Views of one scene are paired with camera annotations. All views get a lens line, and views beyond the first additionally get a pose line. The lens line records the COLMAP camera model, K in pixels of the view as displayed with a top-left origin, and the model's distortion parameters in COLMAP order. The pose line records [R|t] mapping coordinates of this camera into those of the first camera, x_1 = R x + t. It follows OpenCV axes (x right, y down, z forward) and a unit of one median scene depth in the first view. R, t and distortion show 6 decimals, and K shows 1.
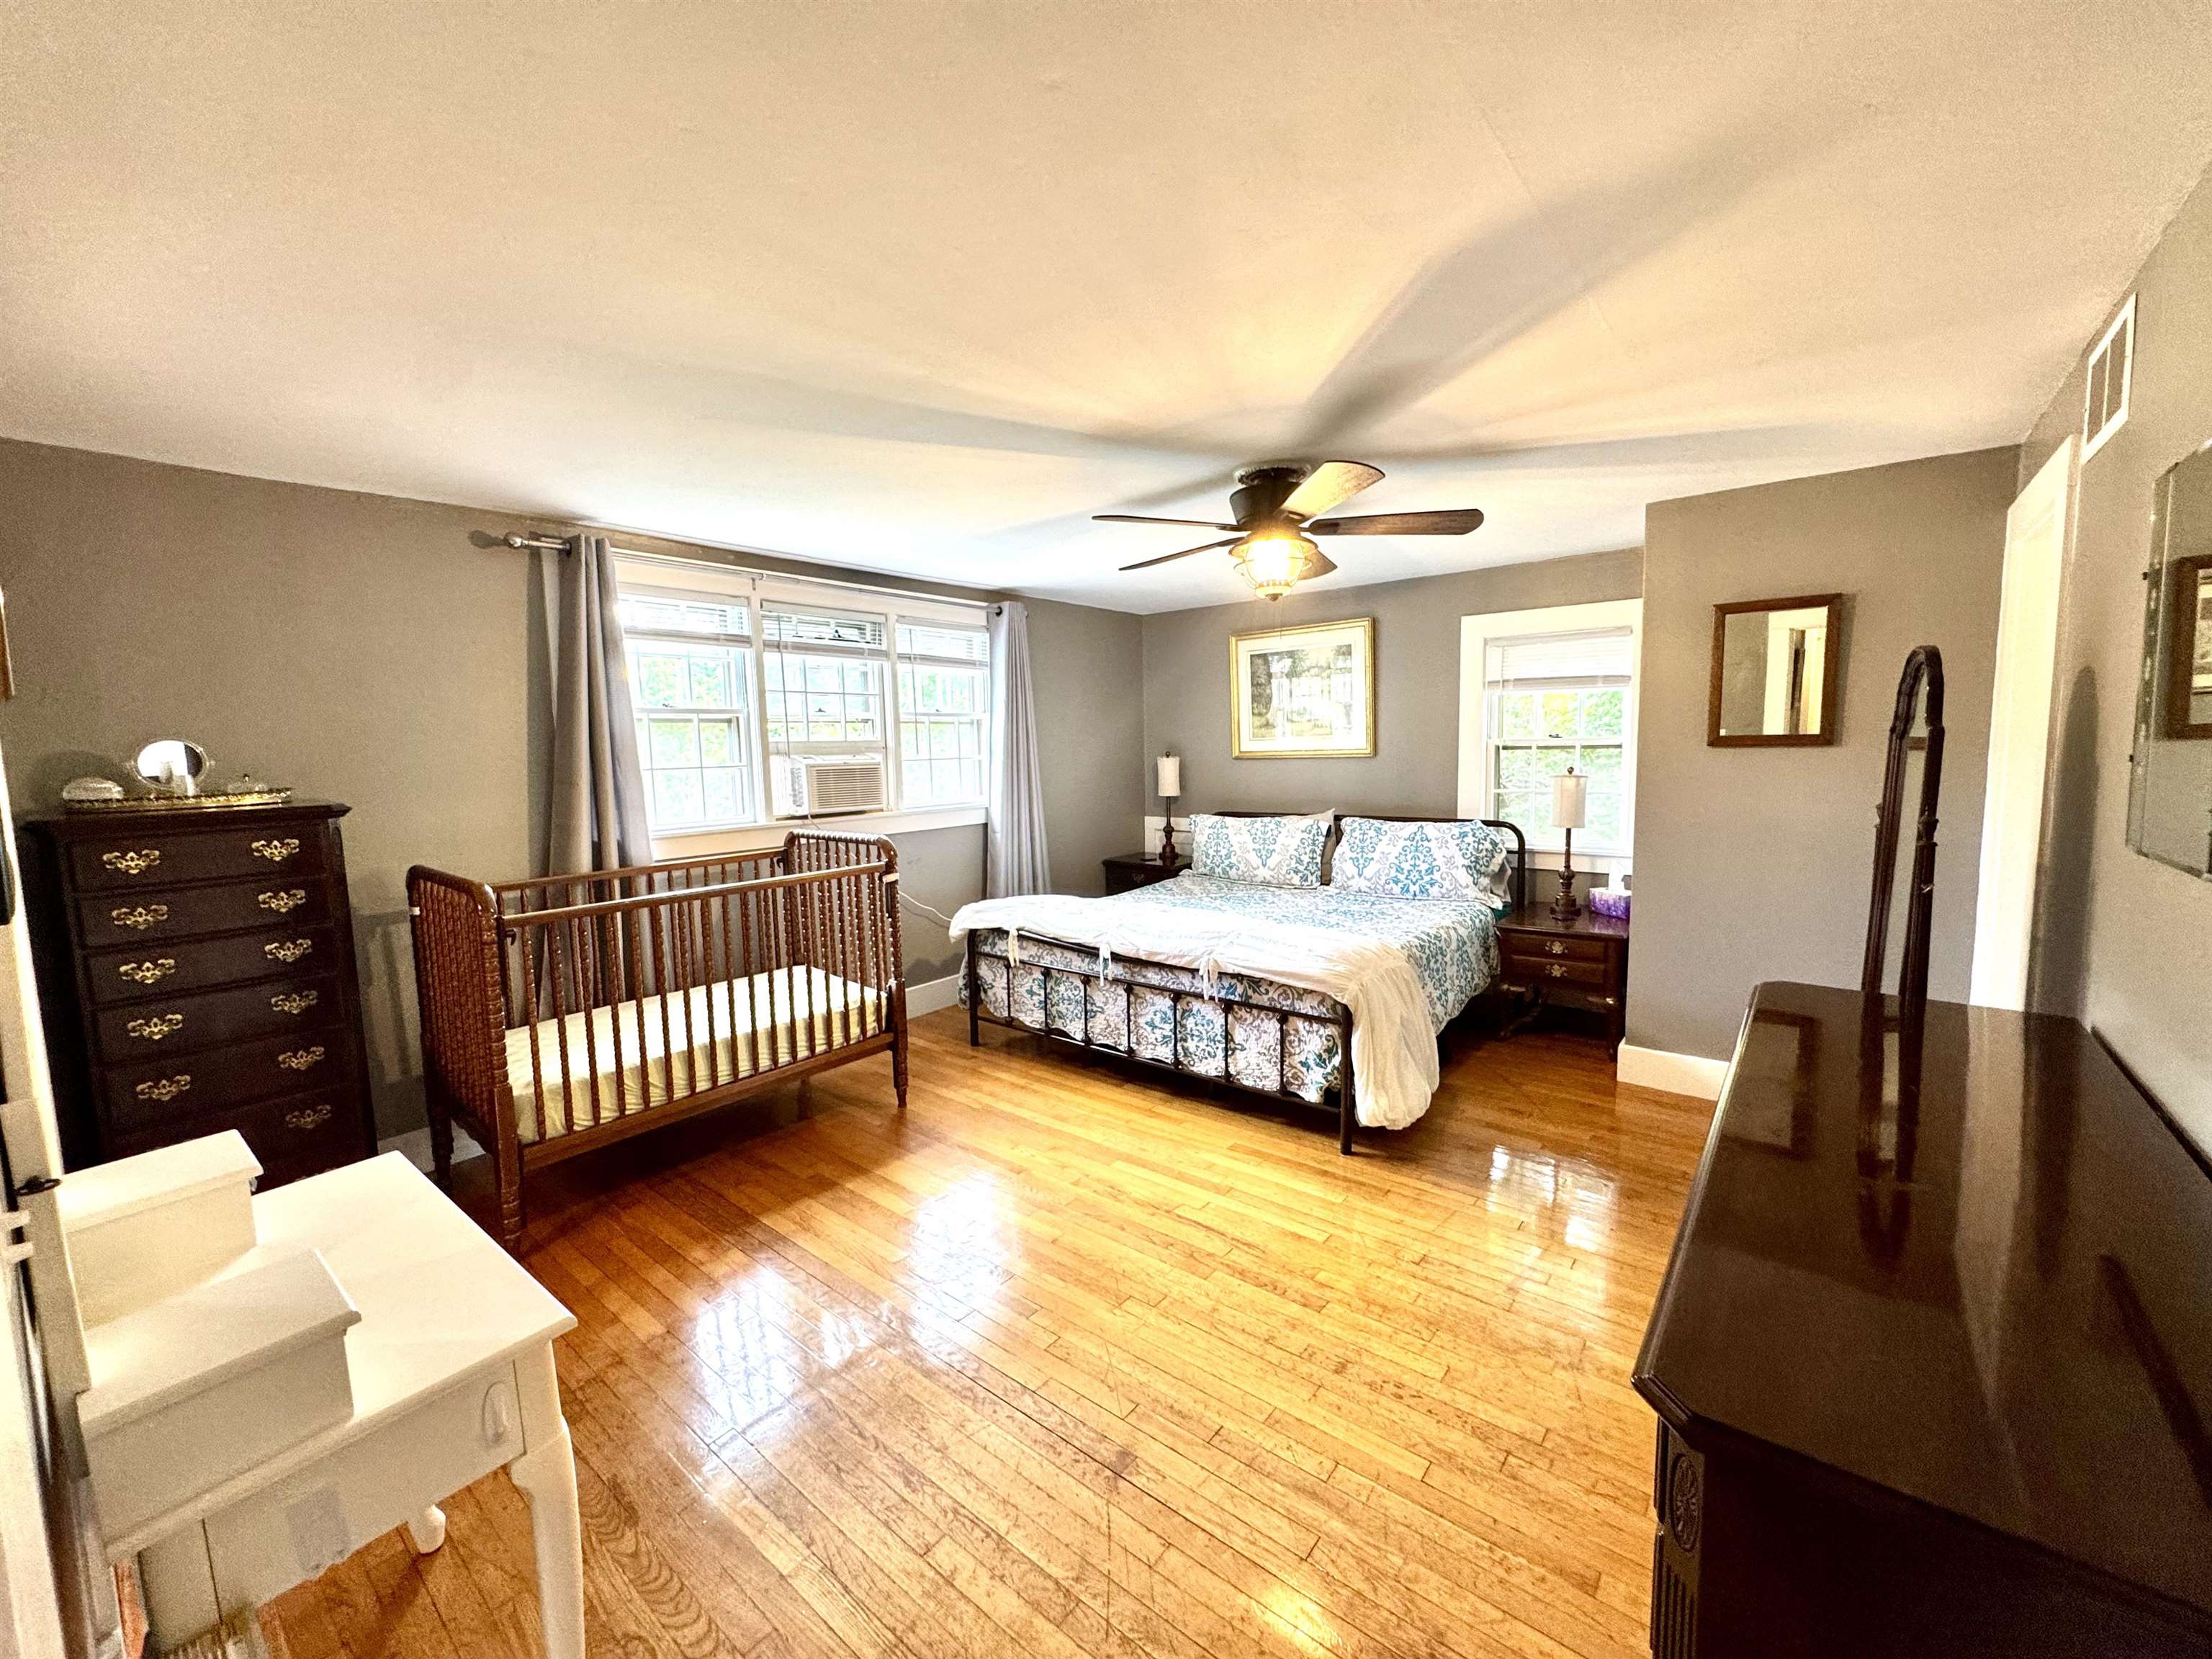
lens RADIAL K [[889.7, 0, 1110.8], [0, 889.7, 829.2], [0, 0, 1]] dist [-0.003315, 0.000233]
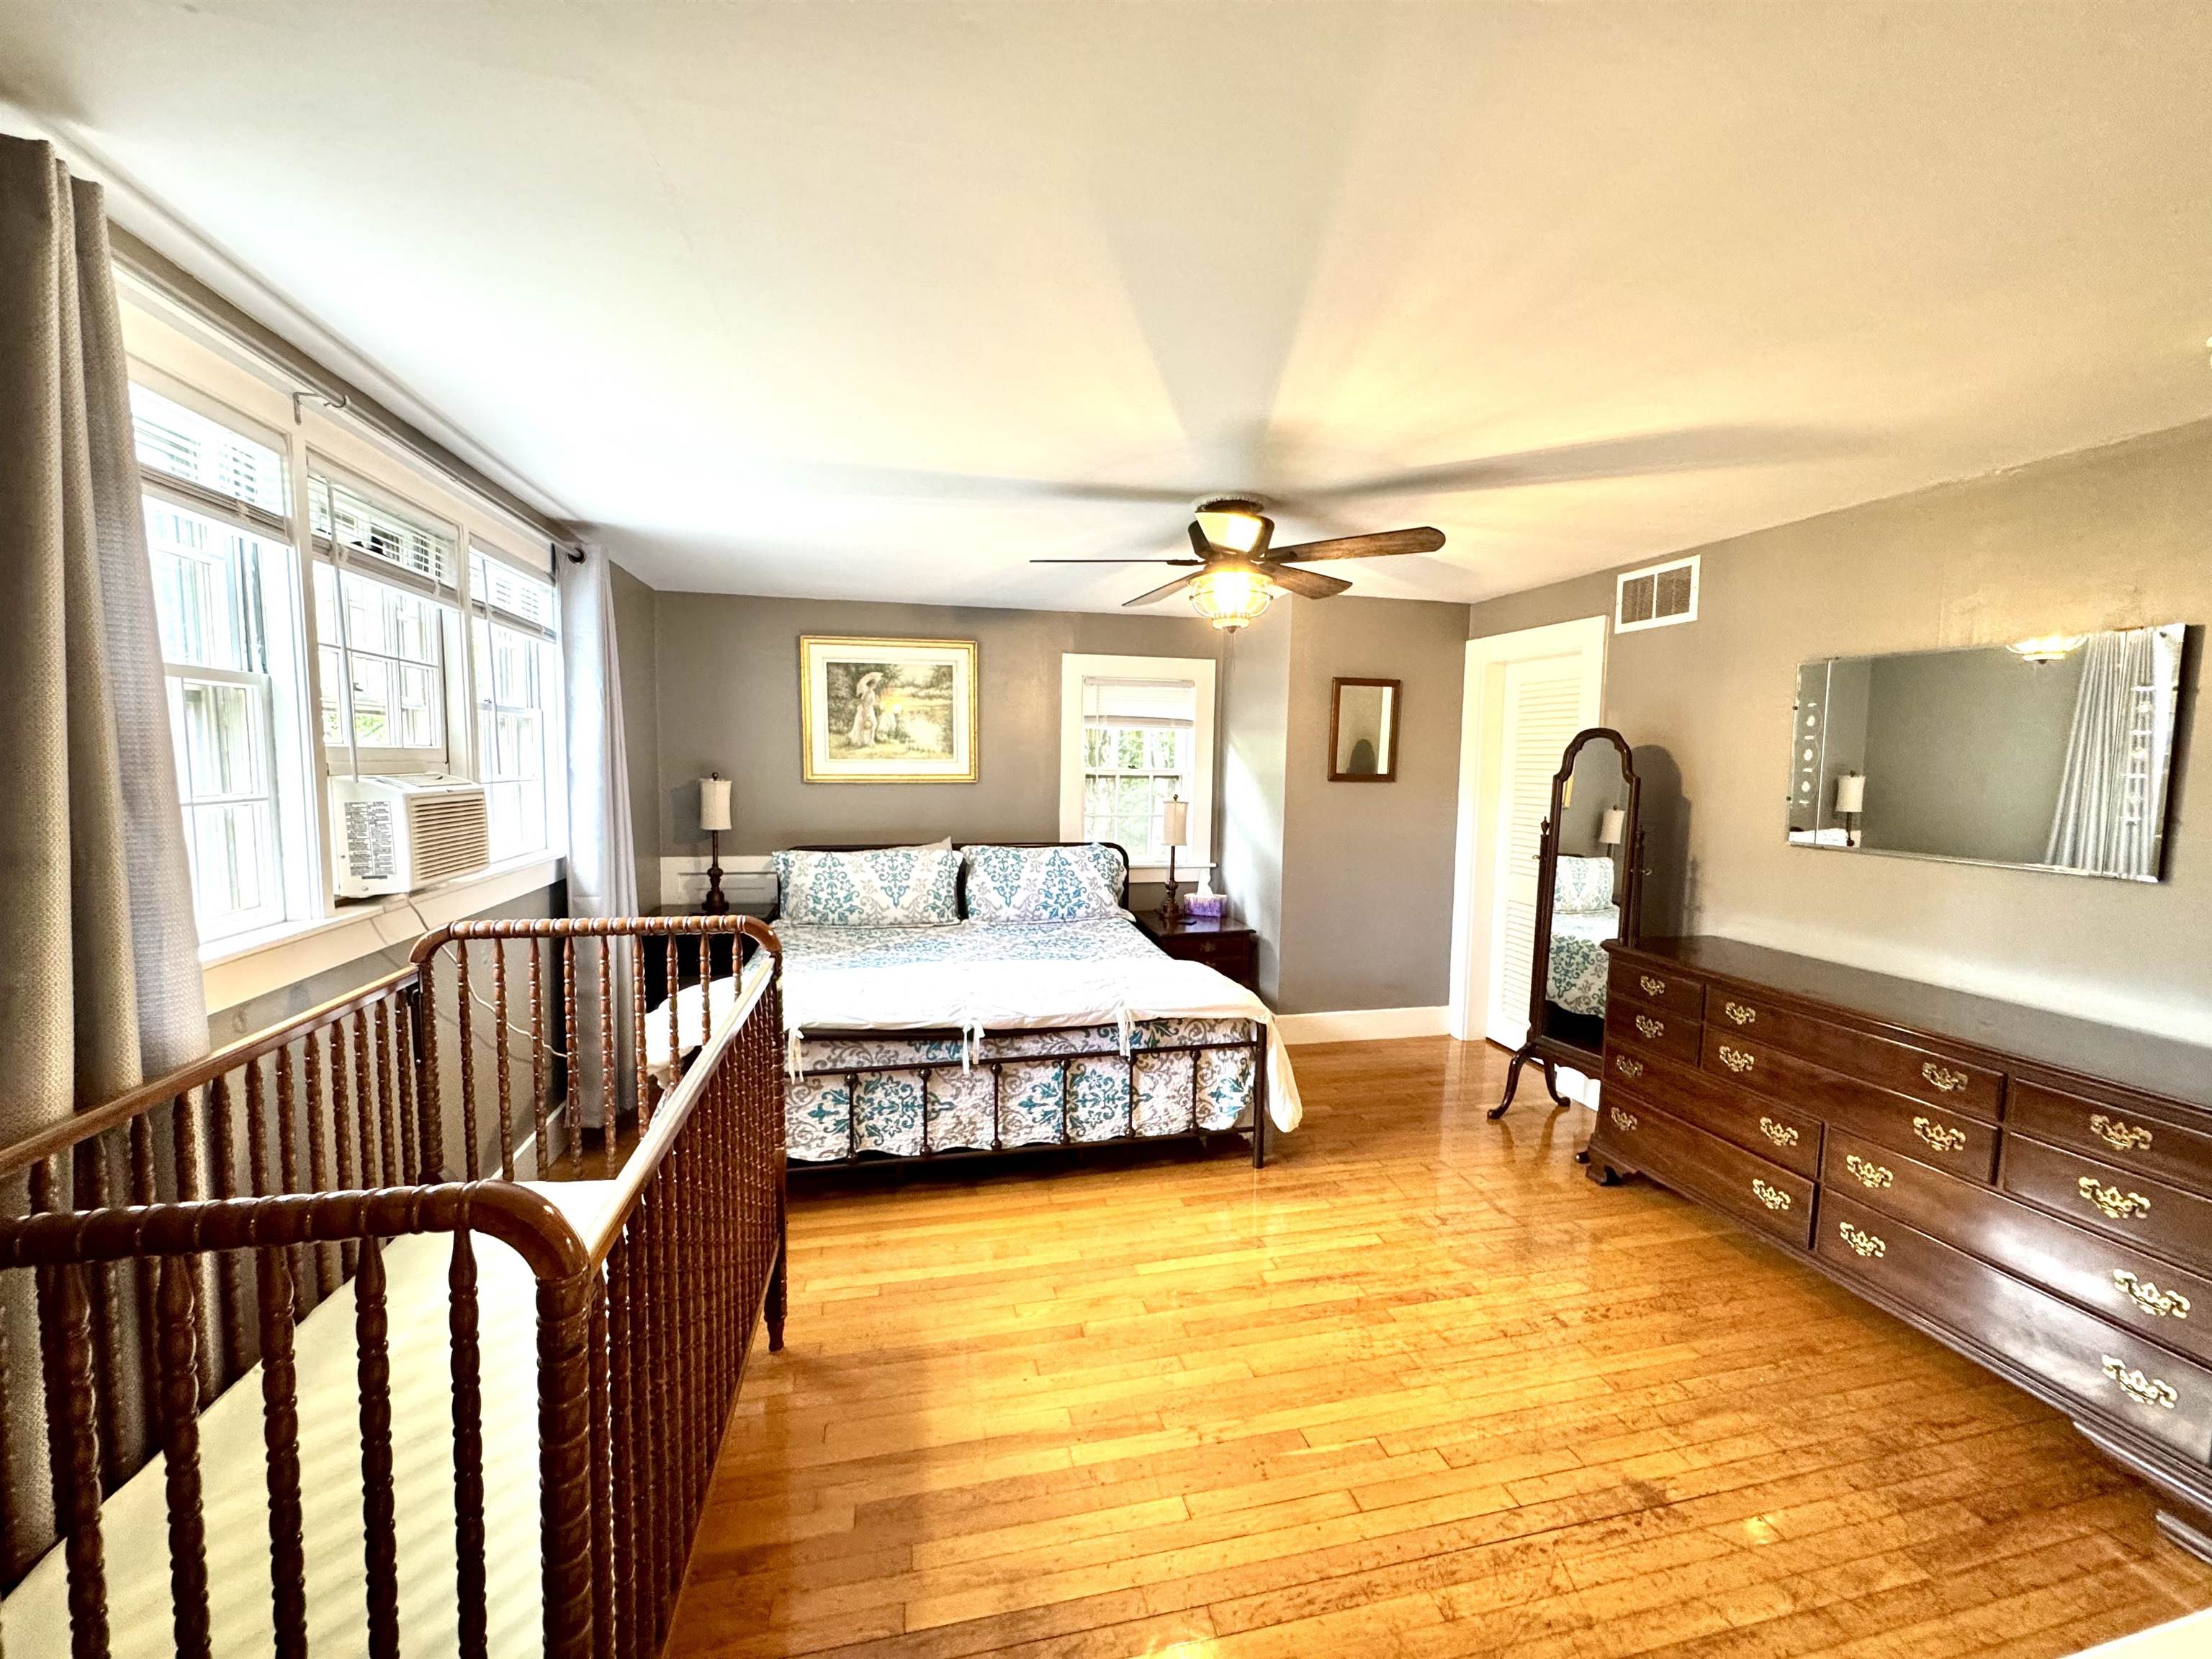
lens RADIAL K [[889.7, 0, 1091.6], [0, 889.7, 829.7], [0, 0, 1]] dist [-0.003315, 0.000233]
pose [[0.604875, -0.034377, 0.795578, -0.550616], [0.049148, 0.998775, 0.005791, -0.039158], [-0.794802, 0.035598, 0.605824, 0.413969]]
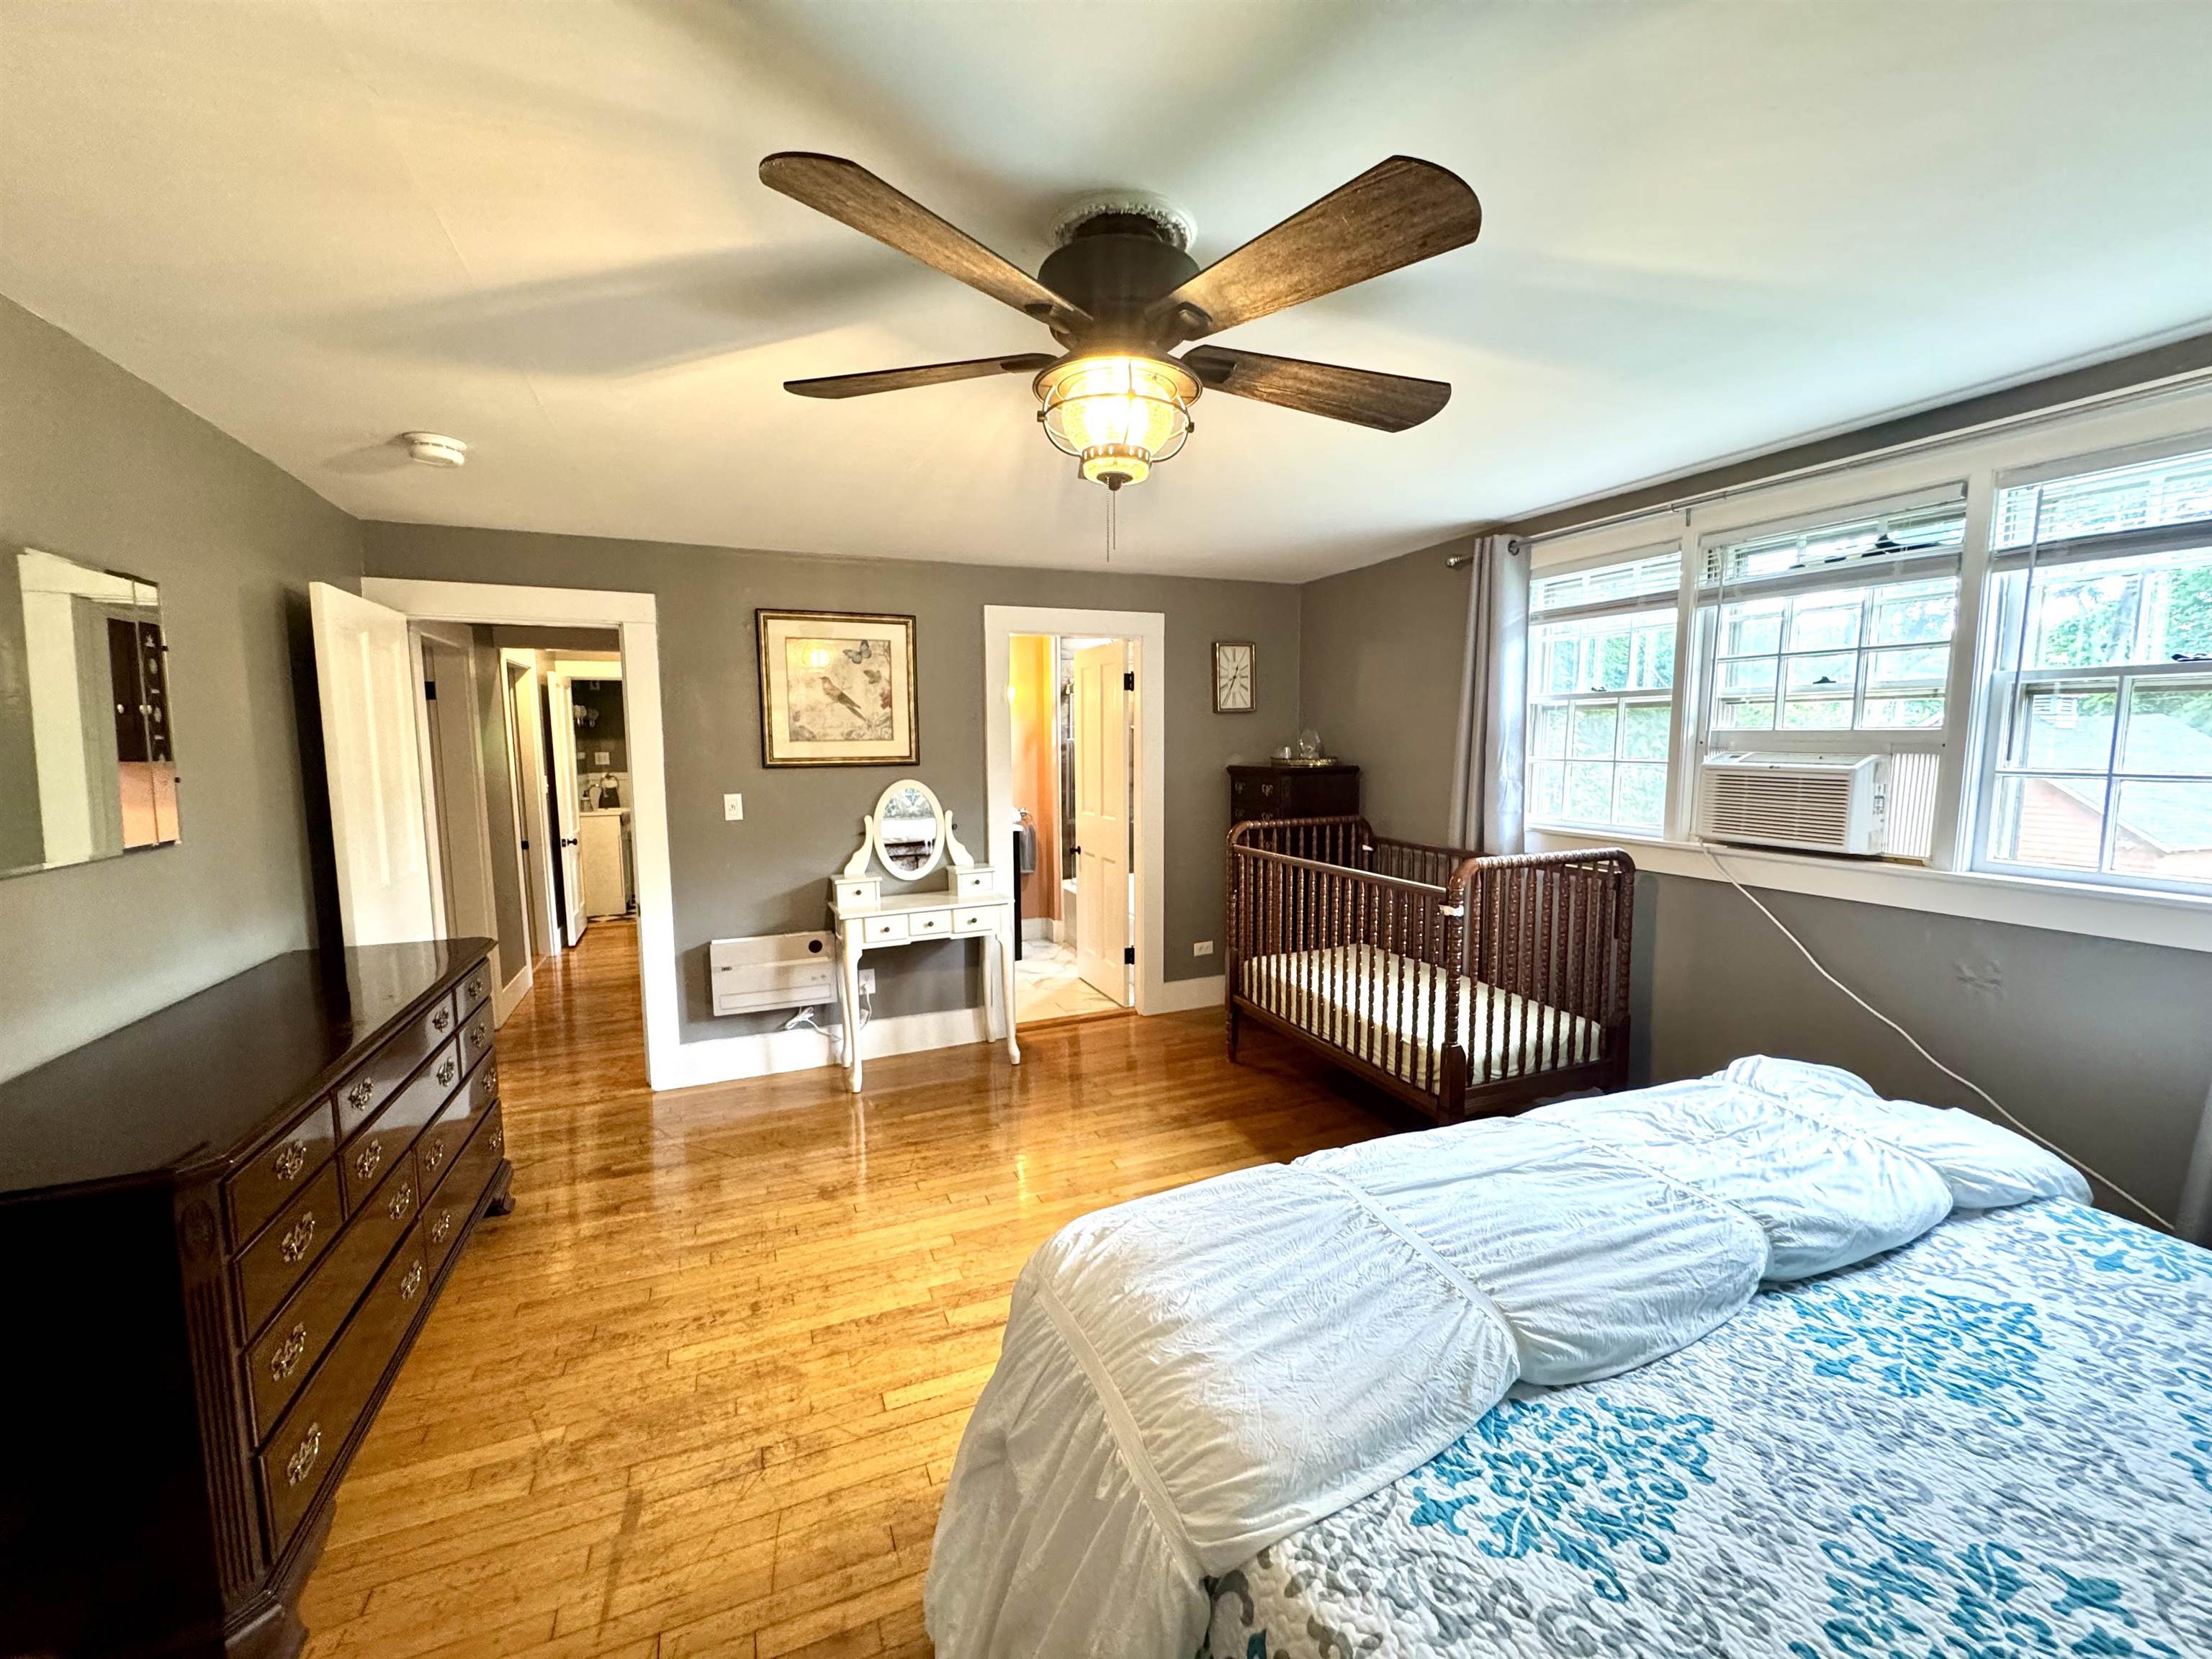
lens RADIAL K [[889.7, 0, 1109.1], [0, 889.7, 822.8], [0, 0, 1]] dist [-0.003315, 0.000233]
pose [[-0.475351, 0.111299, -0.872728, 0.523768], [-0.068667, 0.984247, 0.162922, -0.118376], [0.877112, 0.137372, -0.460221, 0.995127]]
